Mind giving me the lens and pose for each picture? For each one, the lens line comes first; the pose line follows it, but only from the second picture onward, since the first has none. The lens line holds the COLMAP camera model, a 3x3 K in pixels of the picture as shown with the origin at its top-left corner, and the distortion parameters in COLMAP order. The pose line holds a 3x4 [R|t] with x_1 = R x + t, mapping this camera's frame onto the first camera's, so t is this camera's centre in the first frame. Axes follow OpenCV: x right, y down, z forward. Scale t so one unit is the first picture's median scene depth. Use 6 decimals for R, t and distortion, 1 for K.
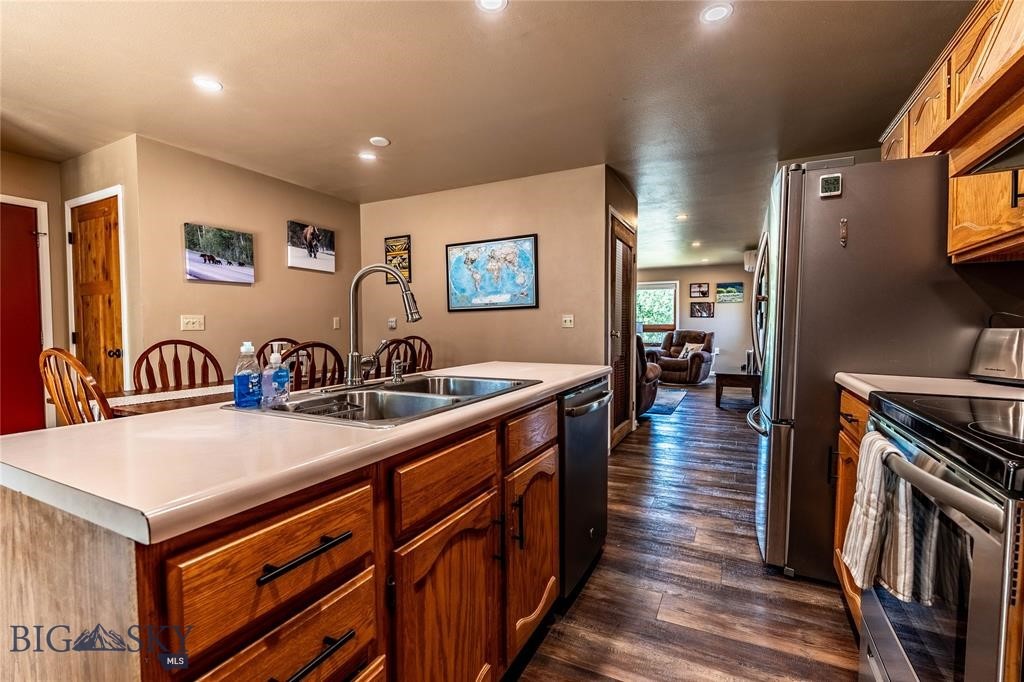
lens RADIAL K [[452.7, 0, 512.0], [0, 452.7, 341.0], [0, 0, 1]] dist [0.000456, 0.000700]
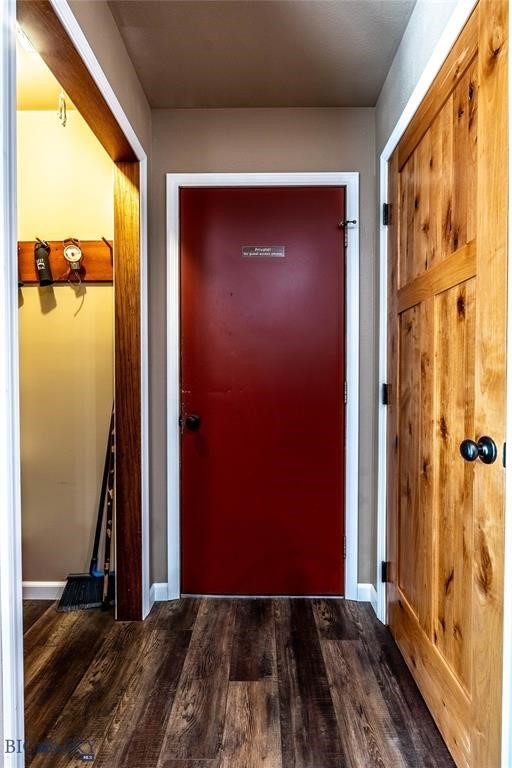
lens RADIAL K [[339.5, 0, 256.0], [0, 339.5, 384.0], [0, 0, 1]] dist [0.000456, 0.000700]
pose [[0.427080, 0.014826, -0.904092, -0.663973], [-0.031405, 0.999506, 0.001556, -0.014999], [0.903668, 0.027728, 0.427334, 0.684782]]
